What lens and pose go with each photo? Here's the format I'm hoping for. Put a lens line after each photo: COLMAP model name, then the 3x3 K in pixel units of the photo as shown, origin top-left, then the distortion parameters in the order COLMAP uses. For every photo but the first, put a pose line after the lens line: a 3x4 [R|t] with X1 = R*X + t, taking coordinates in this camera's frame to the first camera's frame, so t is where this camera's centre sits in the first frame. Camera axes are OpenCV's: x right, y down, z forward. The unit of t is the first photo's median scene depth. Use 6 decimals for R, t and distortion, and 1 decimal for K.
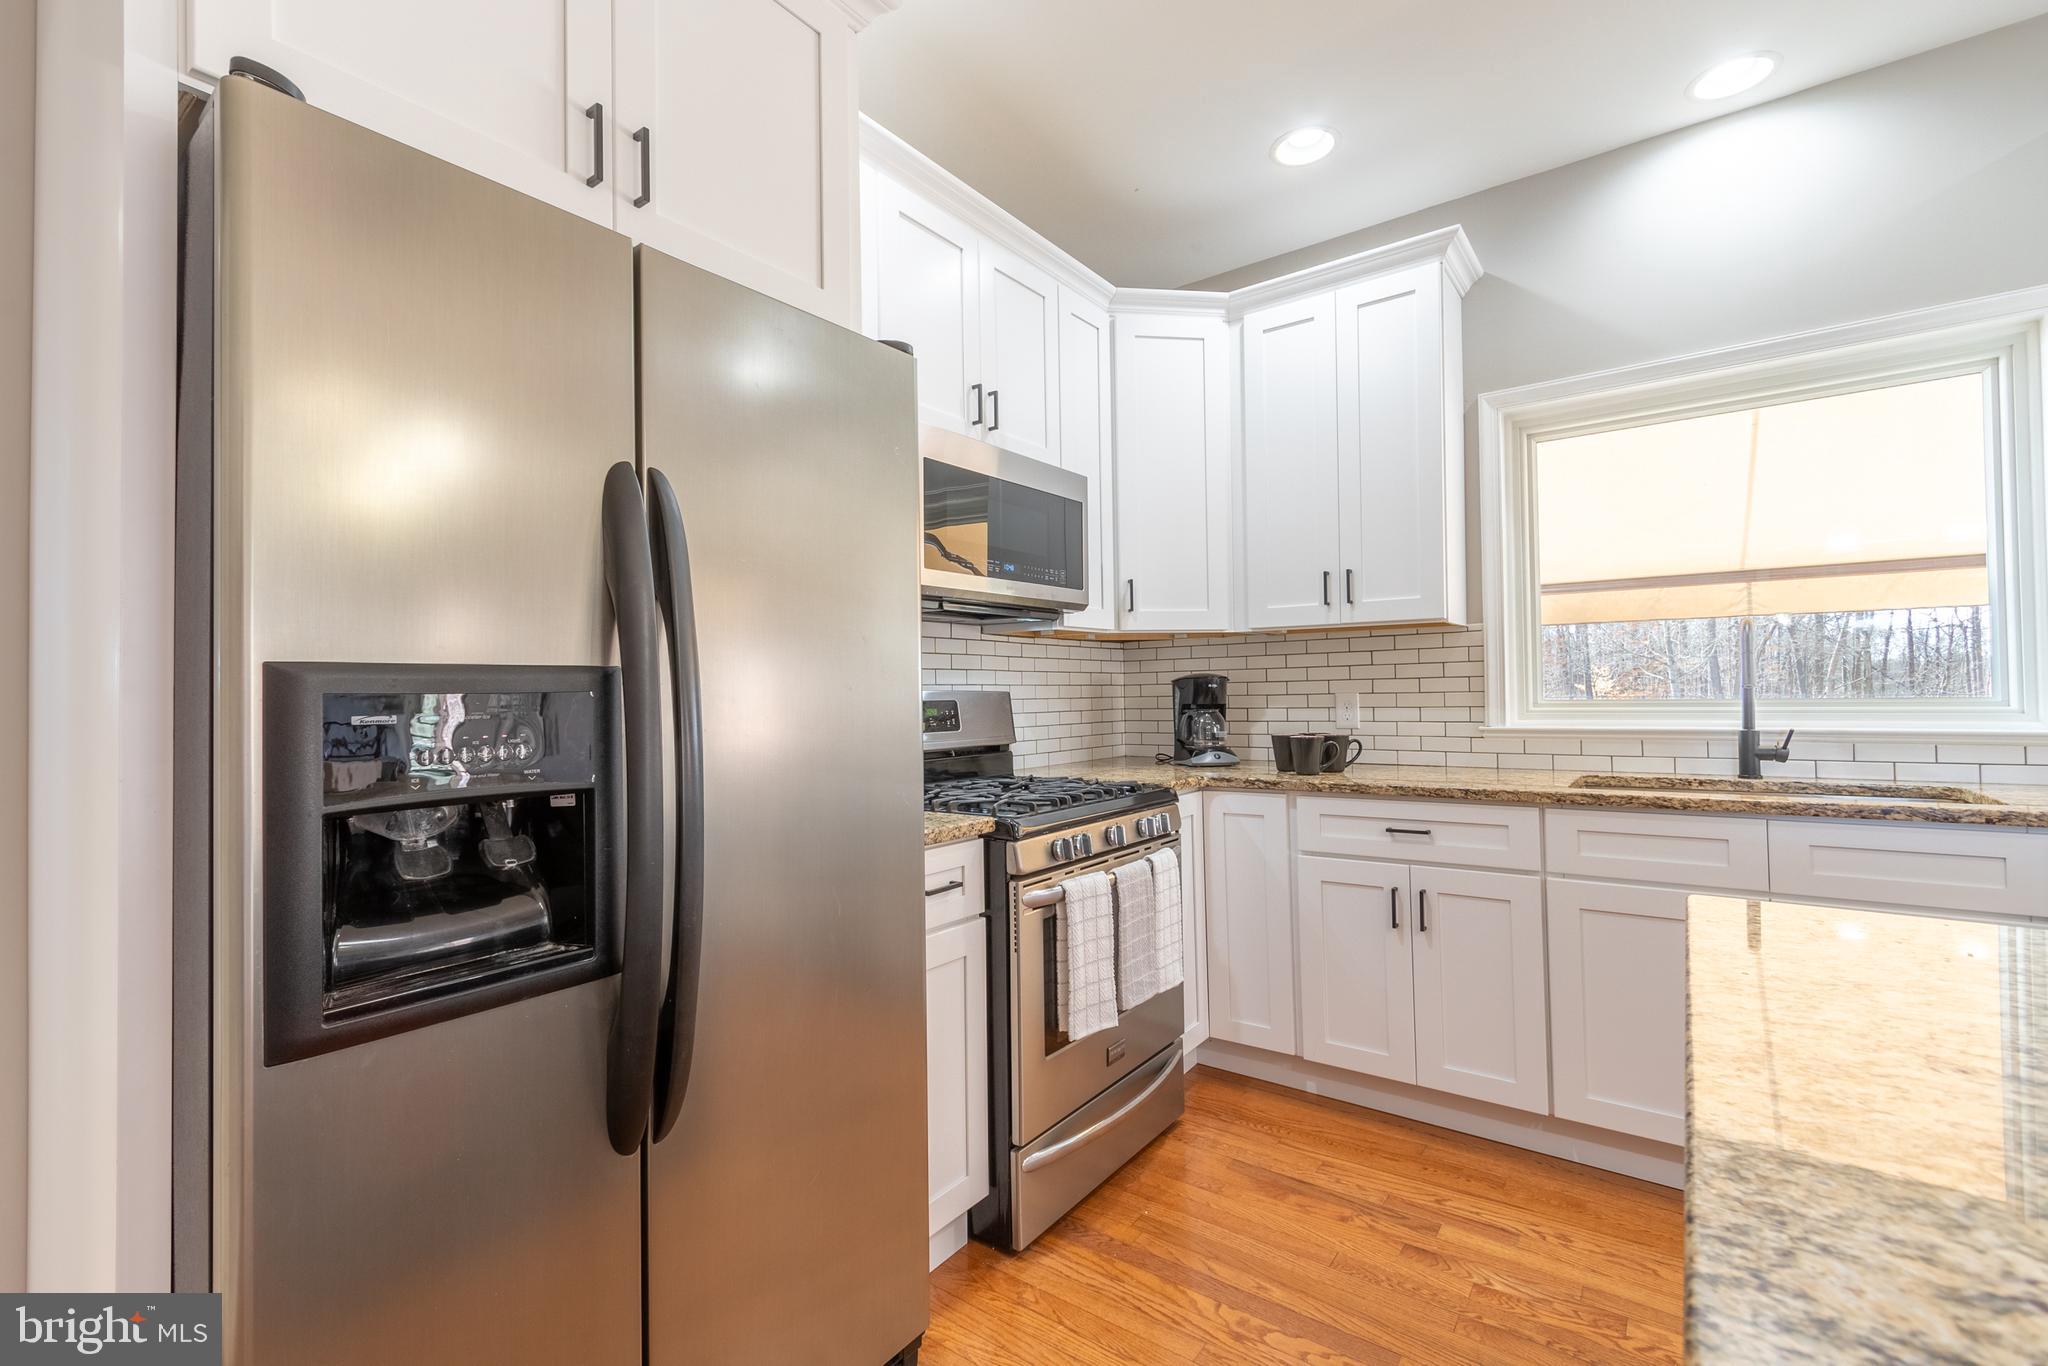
lens RADIAL K [[899.7, 0, 1012.0], [0, 899.7, 676.2], [0, 0, 1]] dist [0.002531, 0.000019]
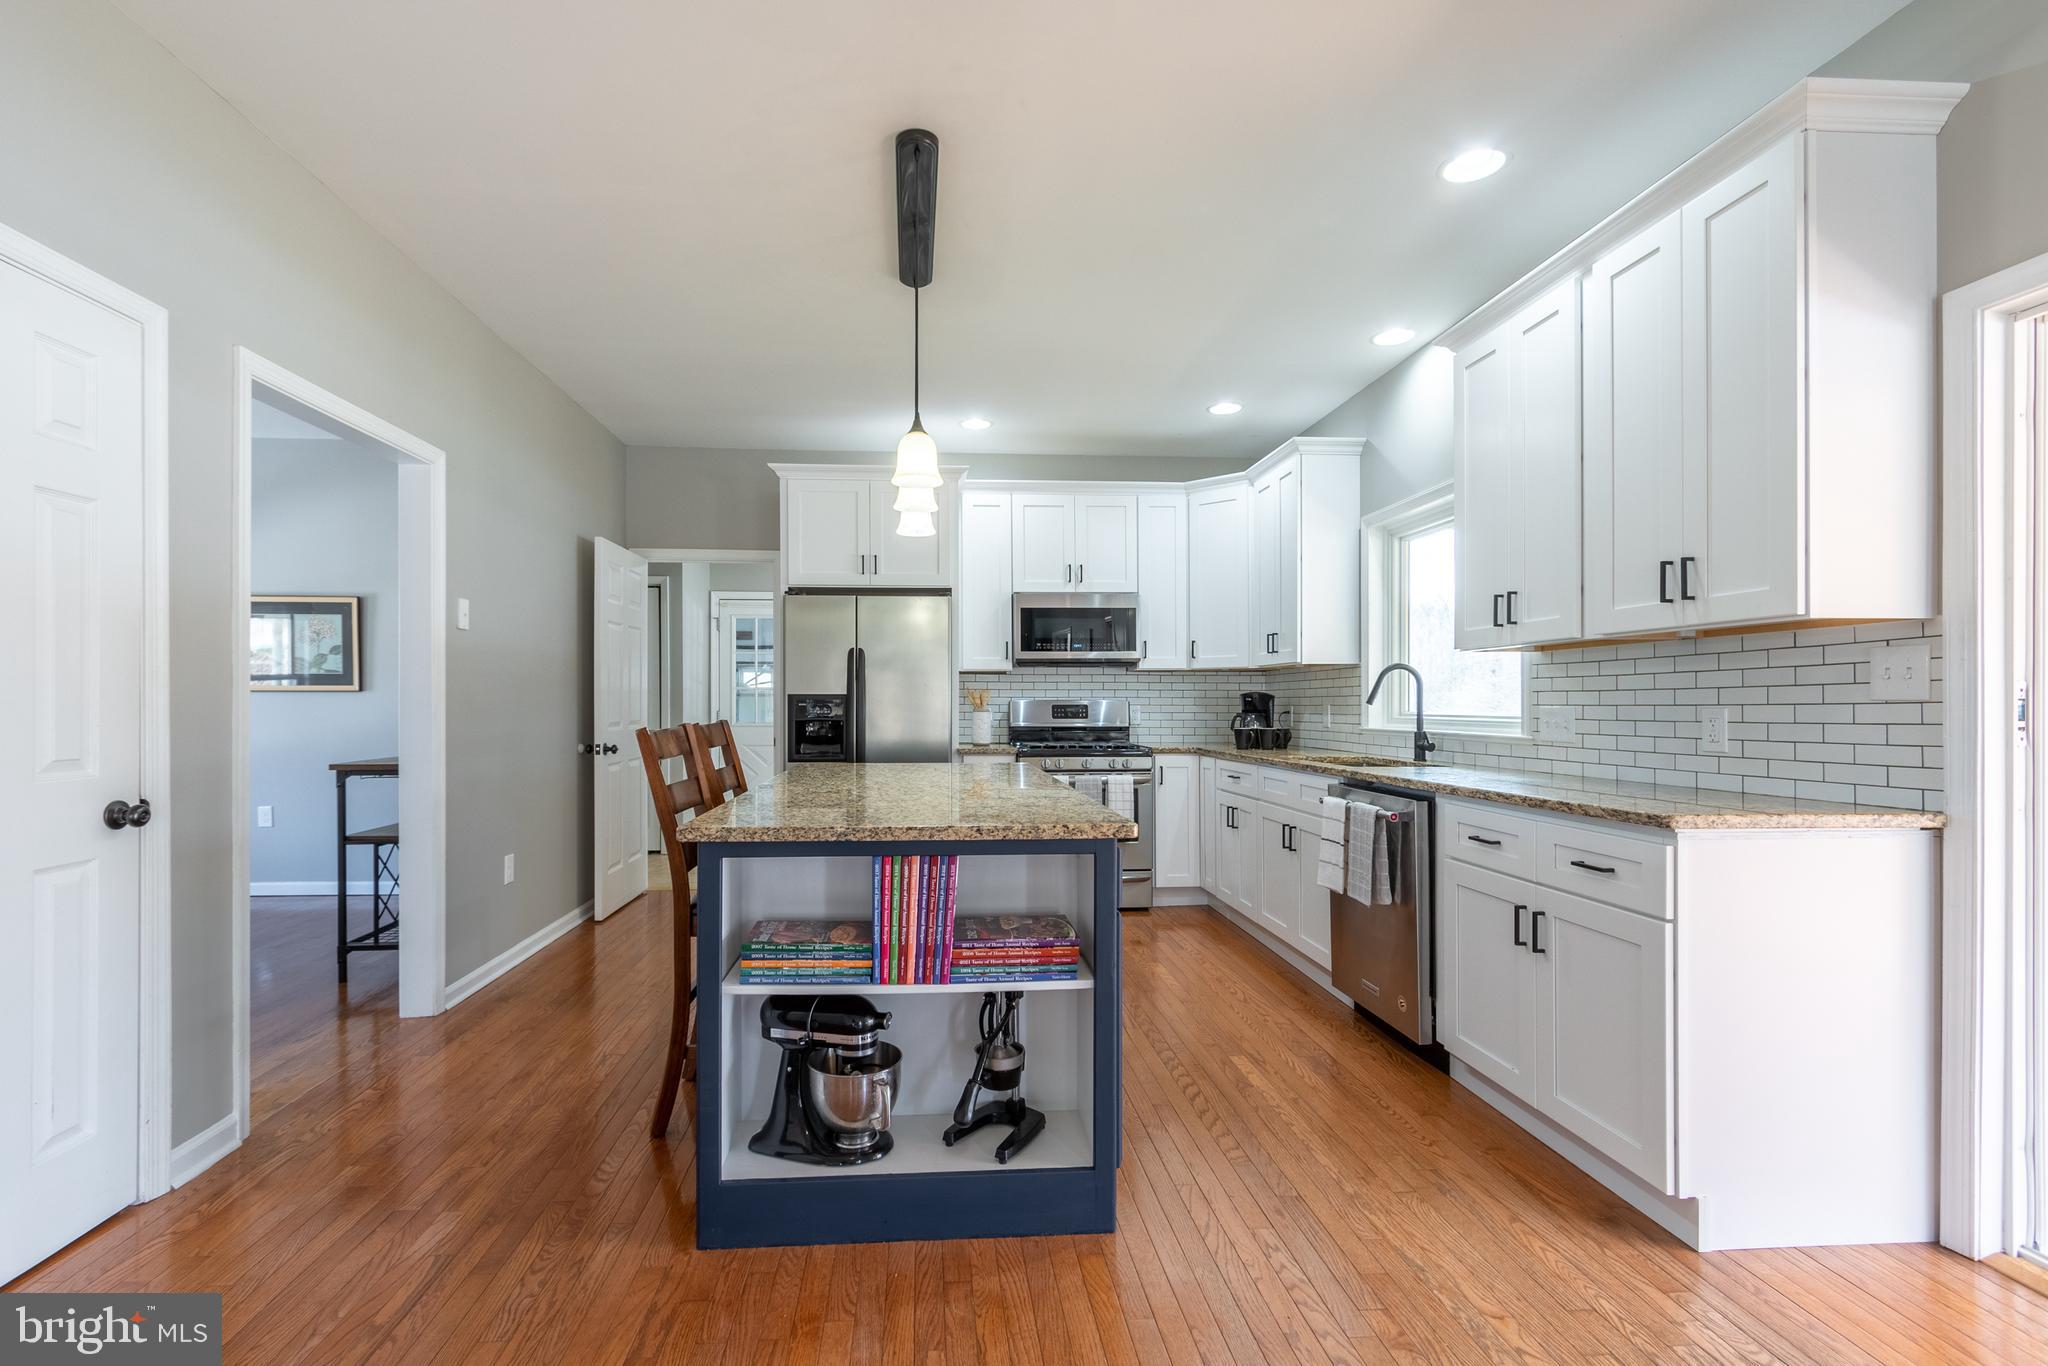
lens RADIAL K [[920.1, 0, 981.9], [0, 920.1, 699.3], [0, 0, 1]] dist [0.008907, 0.000262]
pose [[0.653536, 0.013304, -0.756778, 1.362566], [0.003057, 0.999791, 0.020216, -0.029311], [0.756889, -0.015525, 0.653359, -0.590421]]
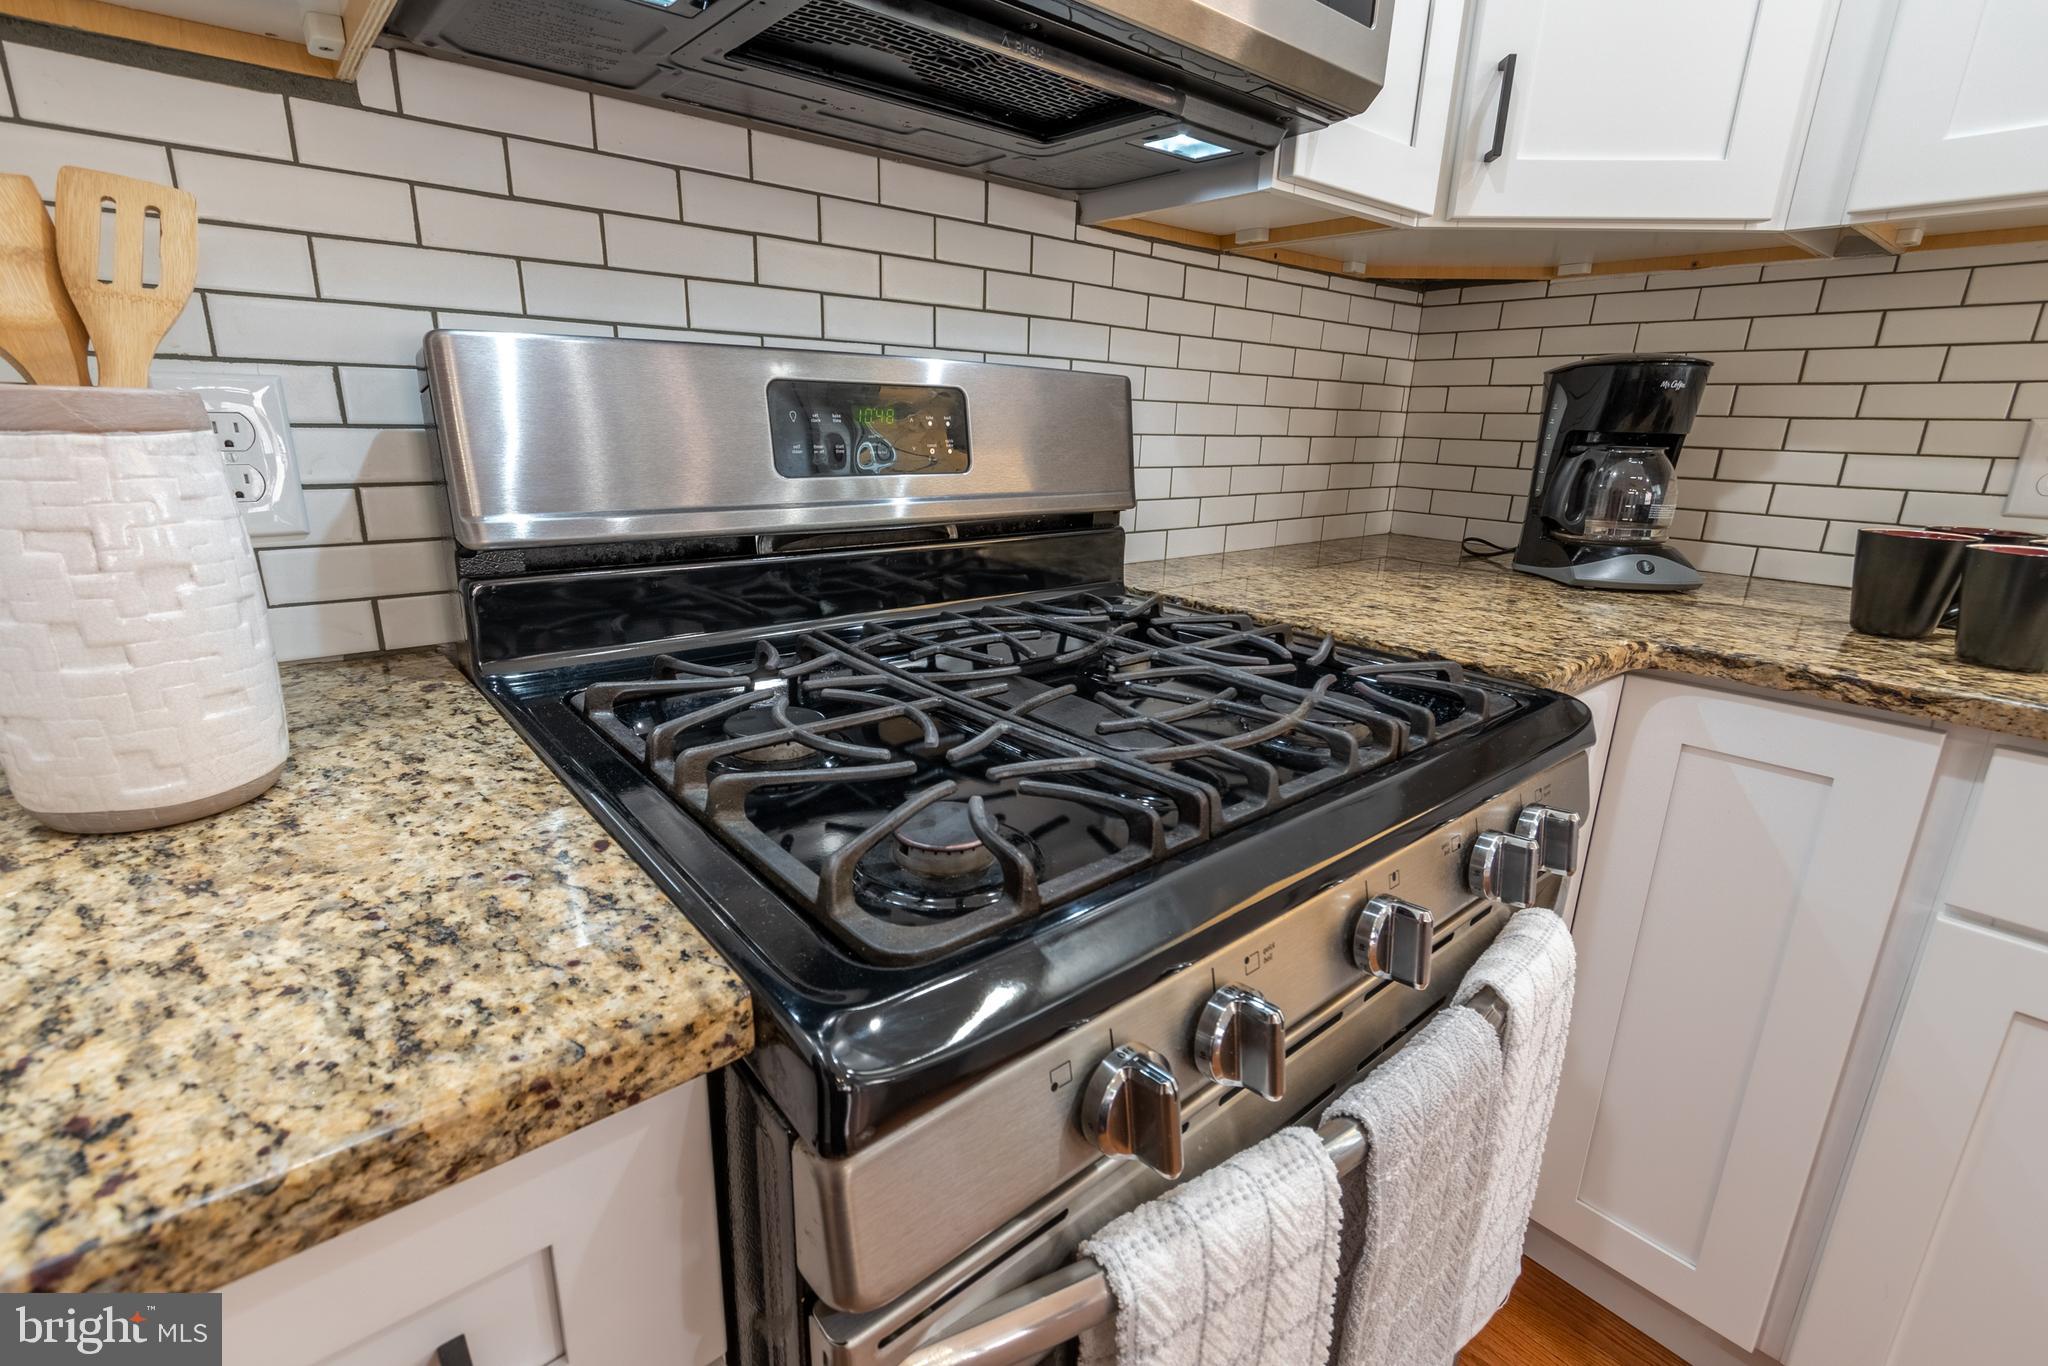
lens RADIAL K [[899.7, 0, 1012.0], [0, 899.7, 676.2], [0, 0, 1]] dist [0.002531, 0.000019]
pose [[0.972041, 0.103965, -0.210543, 0.045314], [-0.036308, 0.952406, 0.302662, 0.025622], [0.231988, -0.286555, 0.929552, 0.598258]]
